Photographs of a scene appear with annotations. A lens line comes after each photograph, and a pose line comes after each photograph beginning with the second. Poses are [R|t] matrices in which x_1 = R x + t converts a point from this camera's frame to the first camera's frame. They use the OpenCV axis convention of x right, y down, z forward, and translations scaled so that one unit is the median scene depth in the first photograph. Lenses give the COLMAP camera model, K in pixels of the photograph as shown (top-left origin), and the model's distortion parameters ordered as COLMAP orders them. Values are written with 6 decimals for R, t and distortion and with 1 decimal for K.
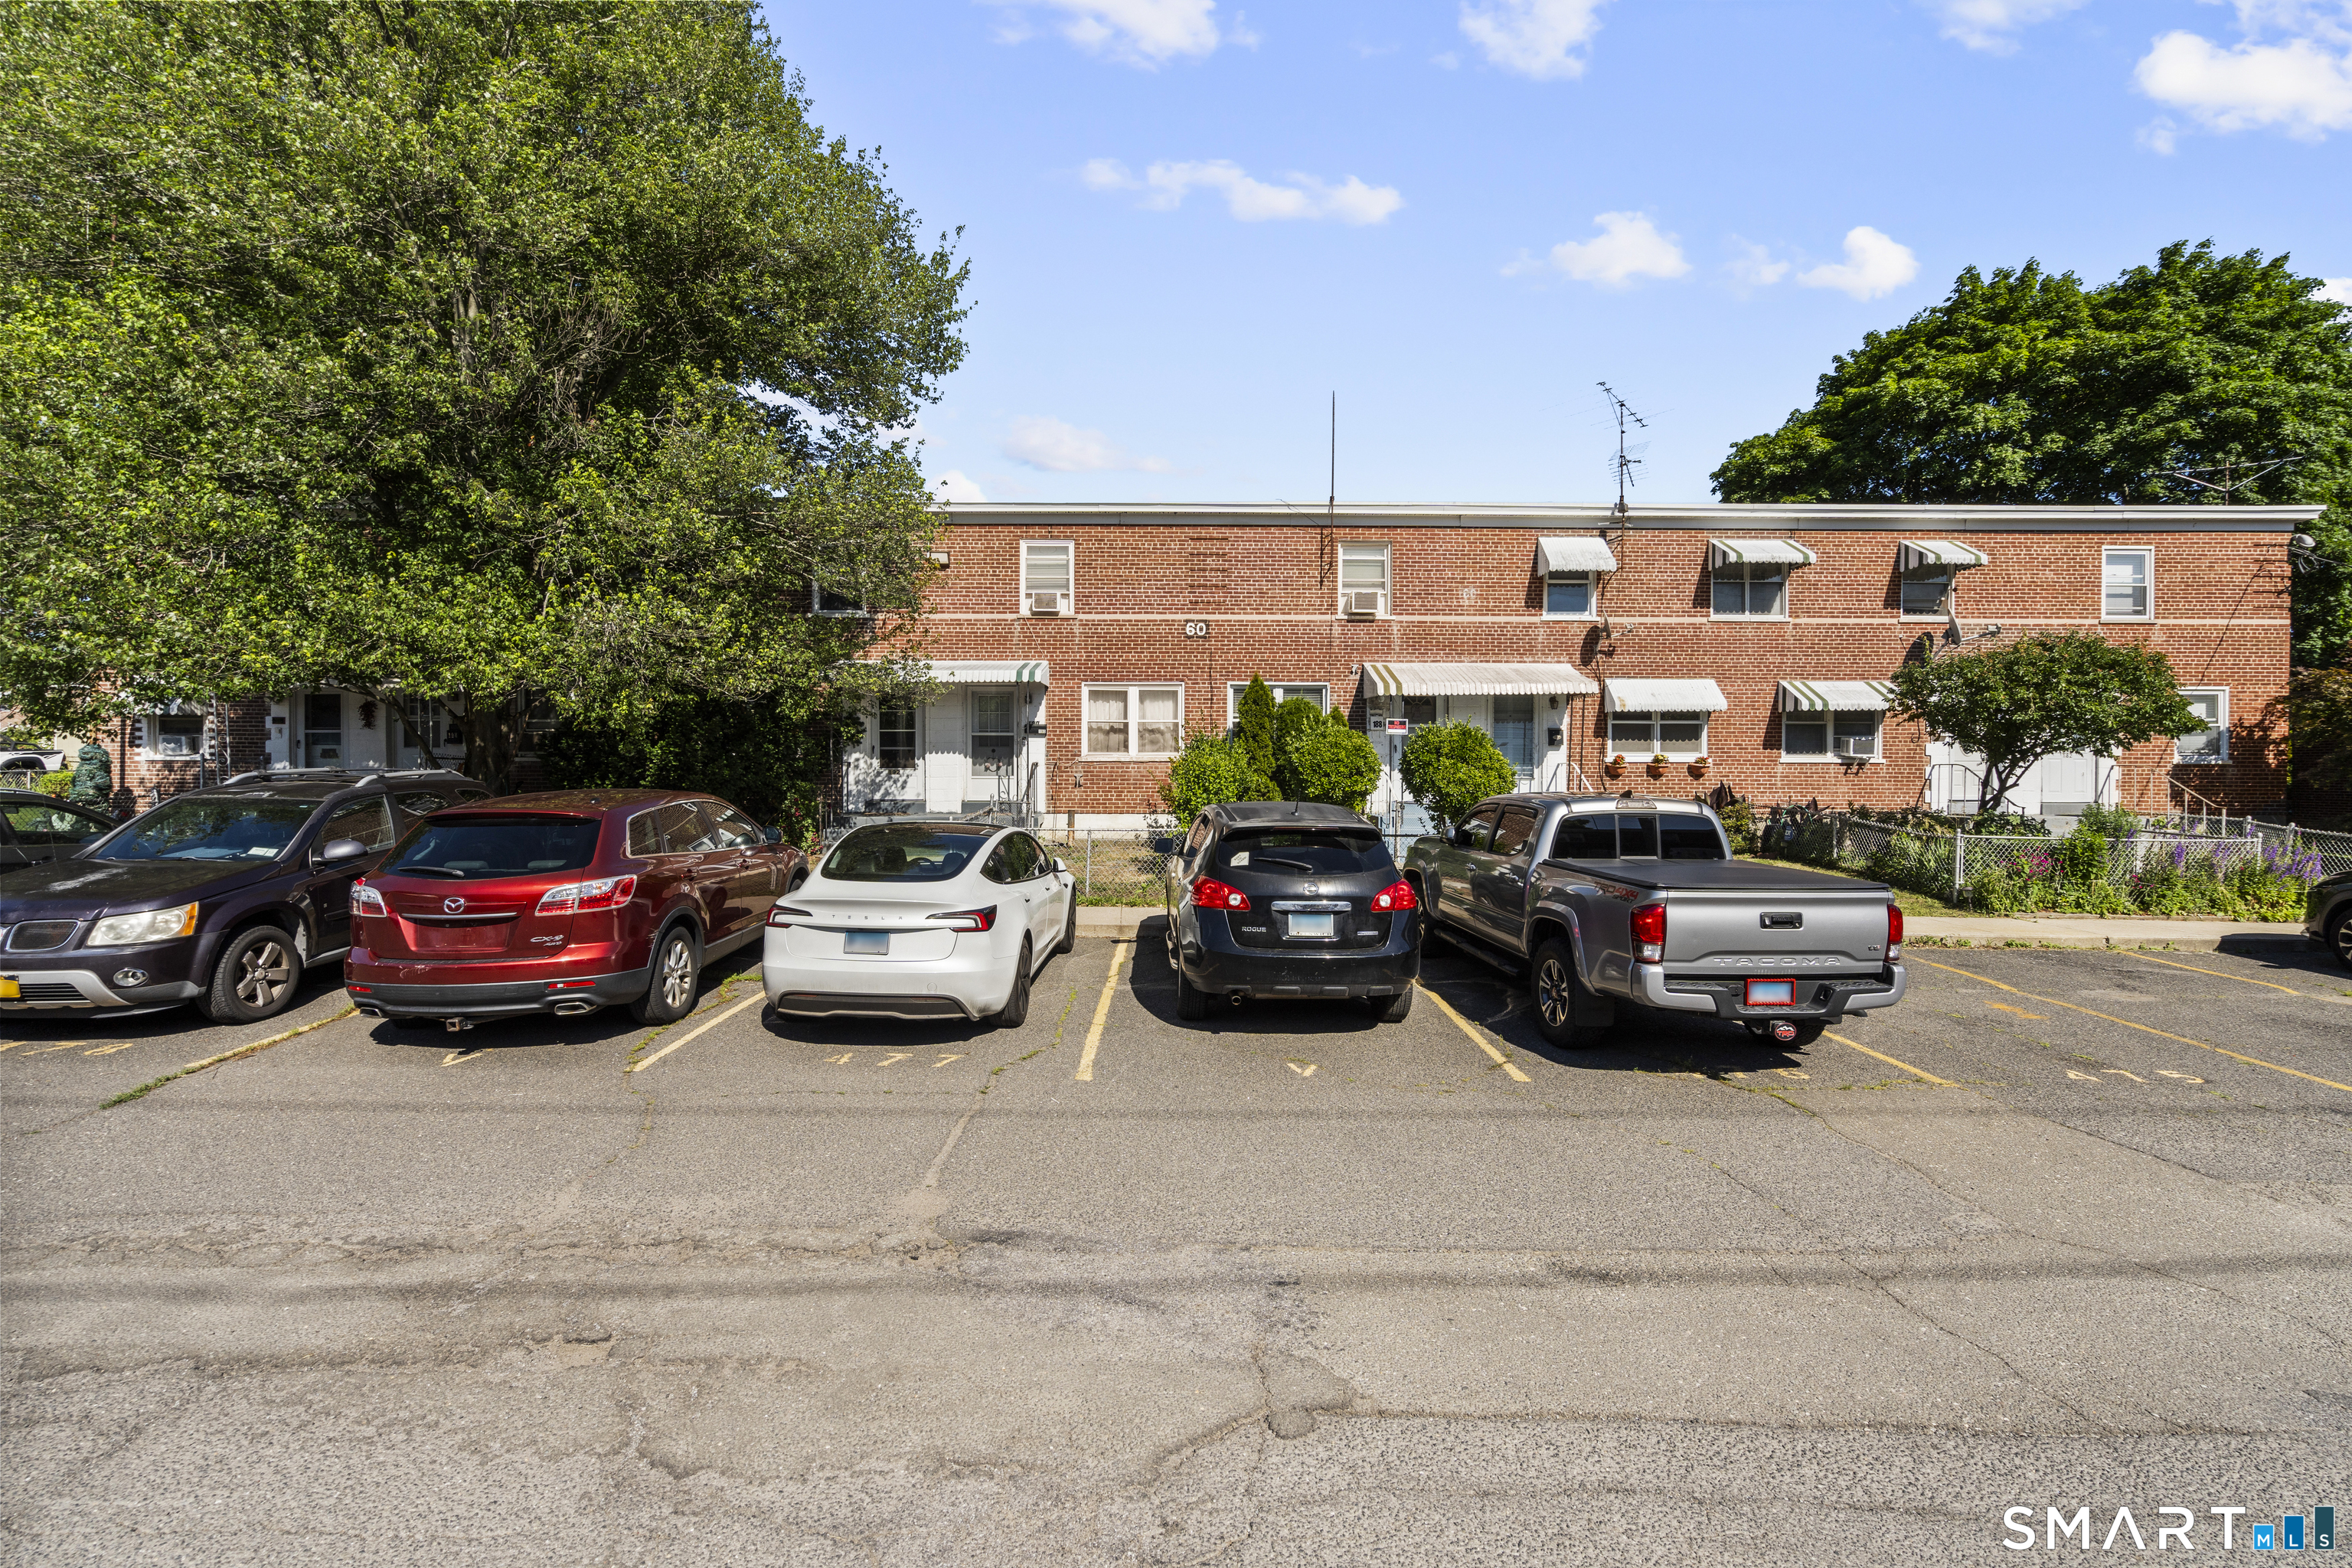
lens RADIAL K [[1067.9, 0, 1150.7], [0, 1067.9, 819.6], [0, 0, 1]] dist [-0.004814, 0.003342]
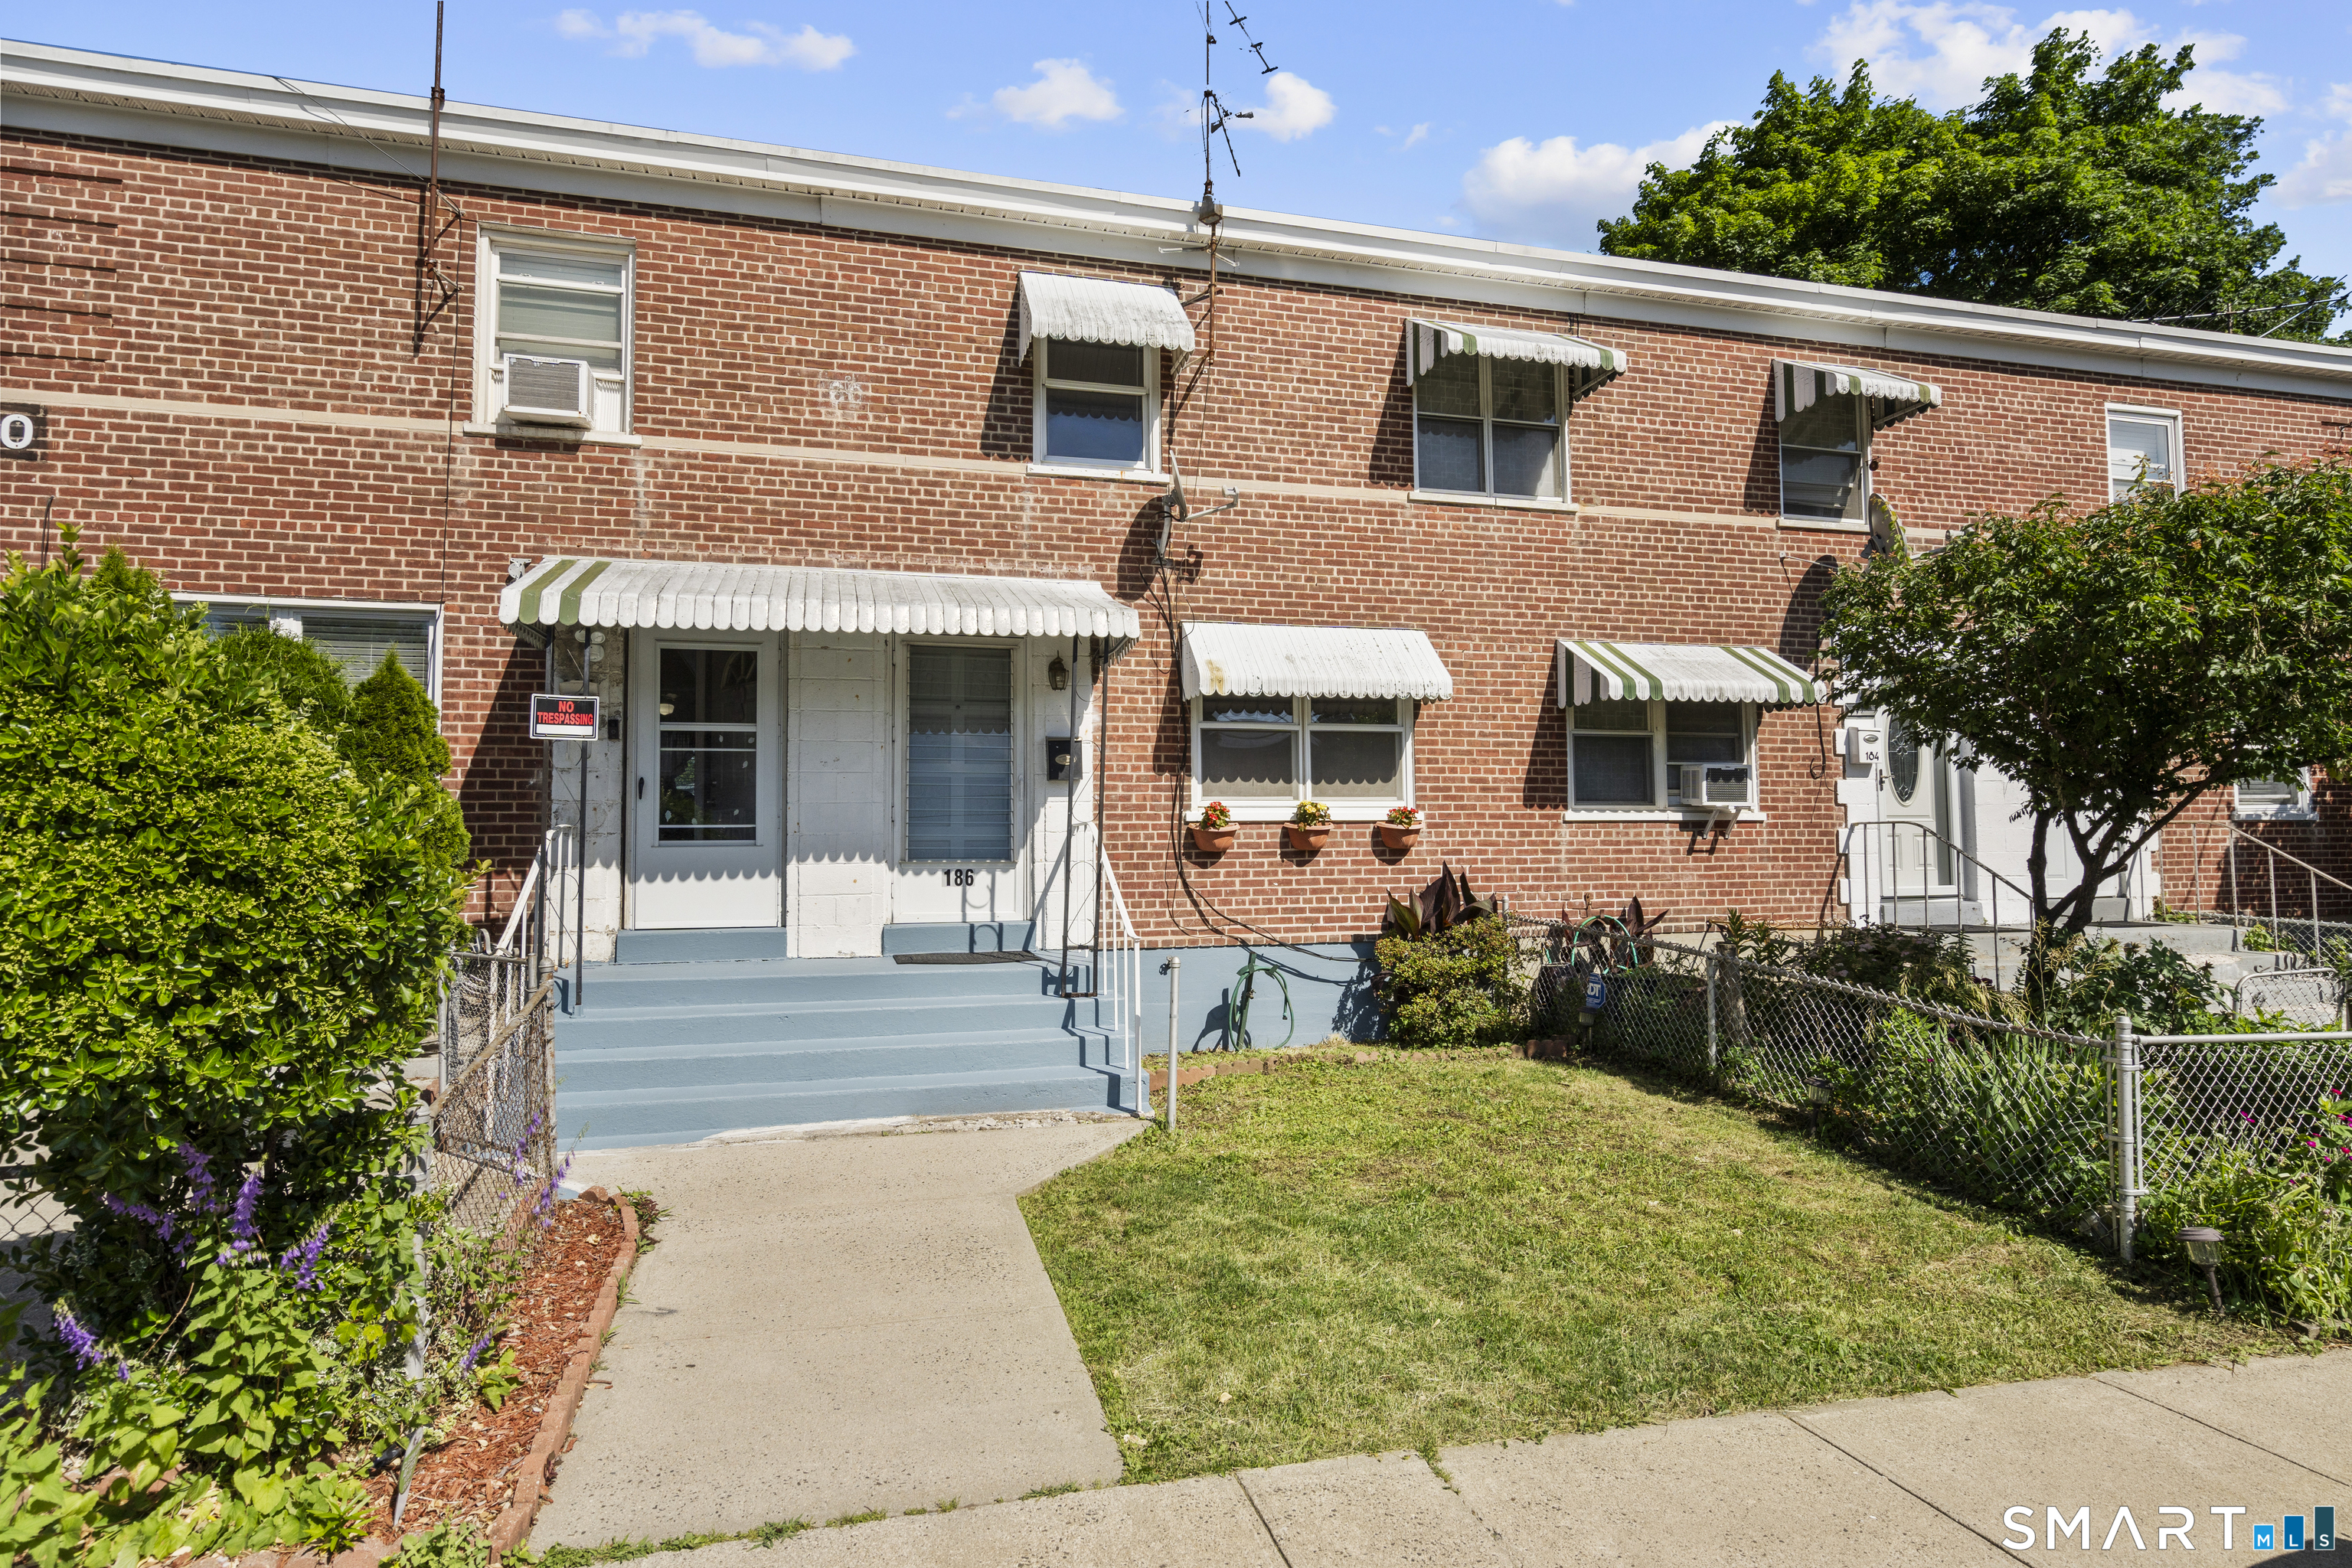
lens RADIAL K [[1225.3, 0, 1152.2], [0, 1225.3, 845.6], [0, 0, 1]] dist [-0.000718, 0.001922]
pose [[0.972833, -0.007006, 0.231401, 0.303194], [0.018249, 0.998753, -0.046480, -0.022560], [-0.230787, 0.049440, 0.971747, 0.542103]]
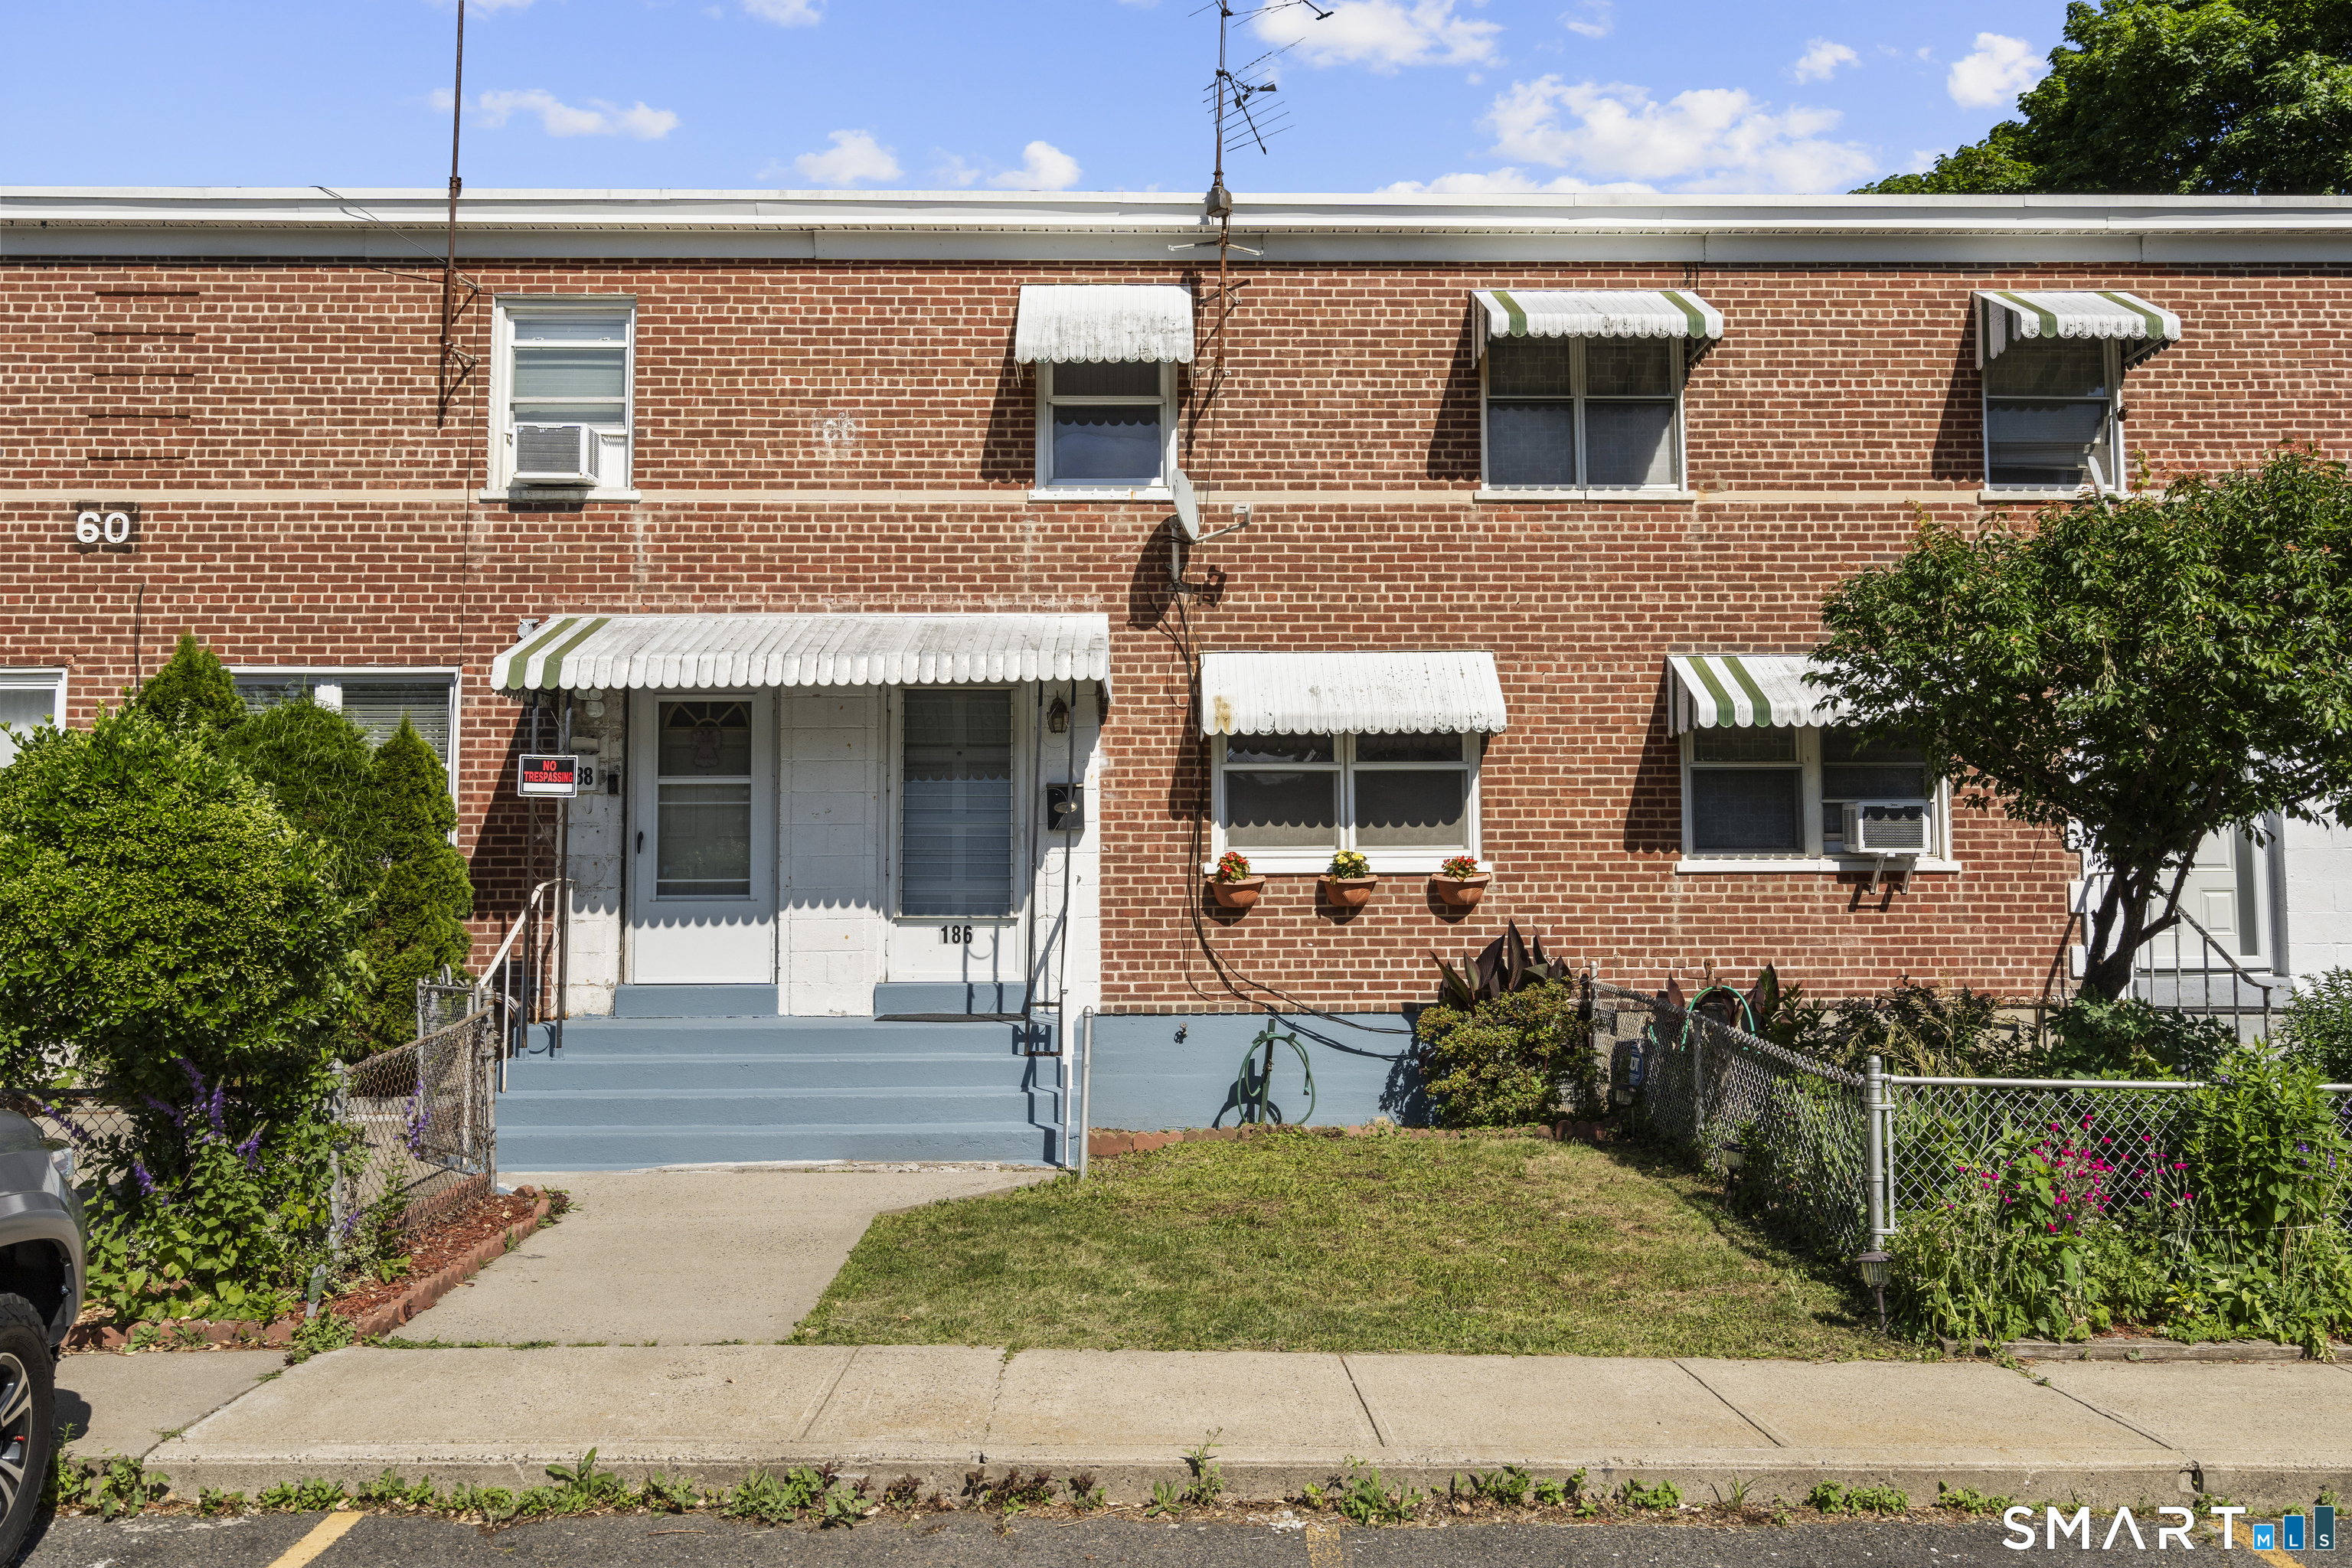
lens RADIAL K [[1886.3, 0, 1190.2], [0, 1886.3, 917.0], [0, 0, 1]] dist [-0.001376, -0.002356]
pose [[0.999983, -0.005411, -0.002015, 0.423706], [0.005290, 0.998429, -0.055790, -0.001793], [0.002314, 0.055778, 0.998440, 0.340348]]
